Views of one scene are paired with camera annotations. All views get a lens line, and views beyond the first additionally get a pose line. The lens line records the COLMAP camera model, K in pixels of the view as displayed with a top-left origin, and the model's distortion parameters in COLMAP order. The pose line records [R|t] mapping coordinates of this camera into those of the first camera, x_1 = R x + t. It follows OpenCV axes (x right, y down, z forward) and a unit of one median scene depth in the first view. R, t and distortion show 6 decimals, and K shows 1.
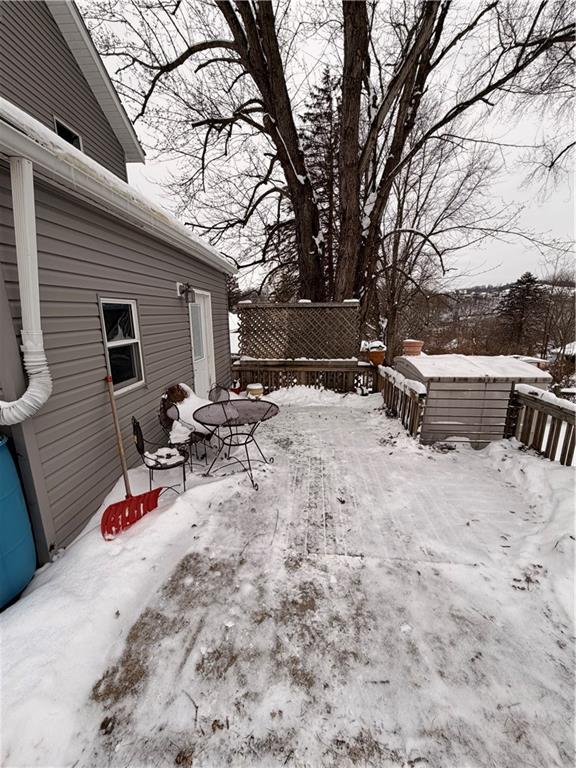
lens RADIAL K [[305.4, 0, 287.0], [0, 305.4, 384.3], [0, 0, 1]] dist [-0.005554, 0.000887]
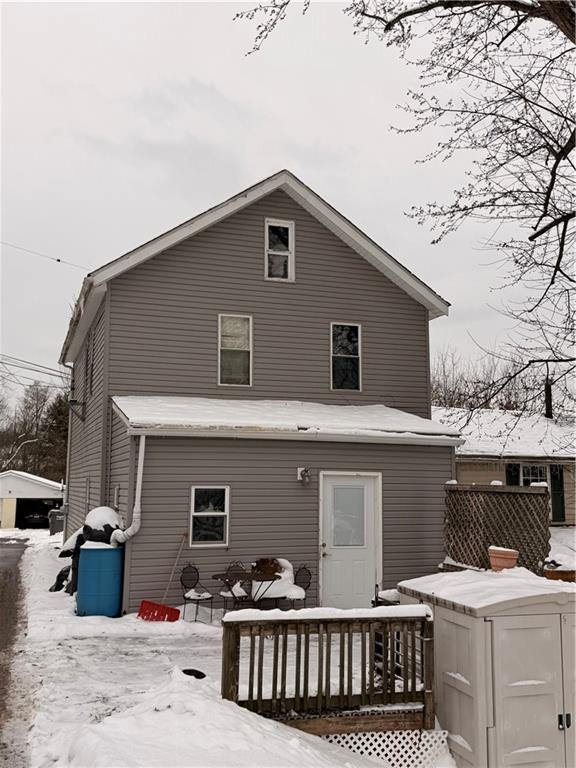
lens RADIAL K [[775.8, 0, 288.3], [0, 775.8, 382.5], [0, 0, 1]] dist [0.021672, 0.000000]
pose [[0.380311, -0.095488, -0.919916, 3.009069], [-0.224768, 0.955292, -0.192084, -0.101510], [0.897131, 0.279819, 0.341845, -0.137529]]
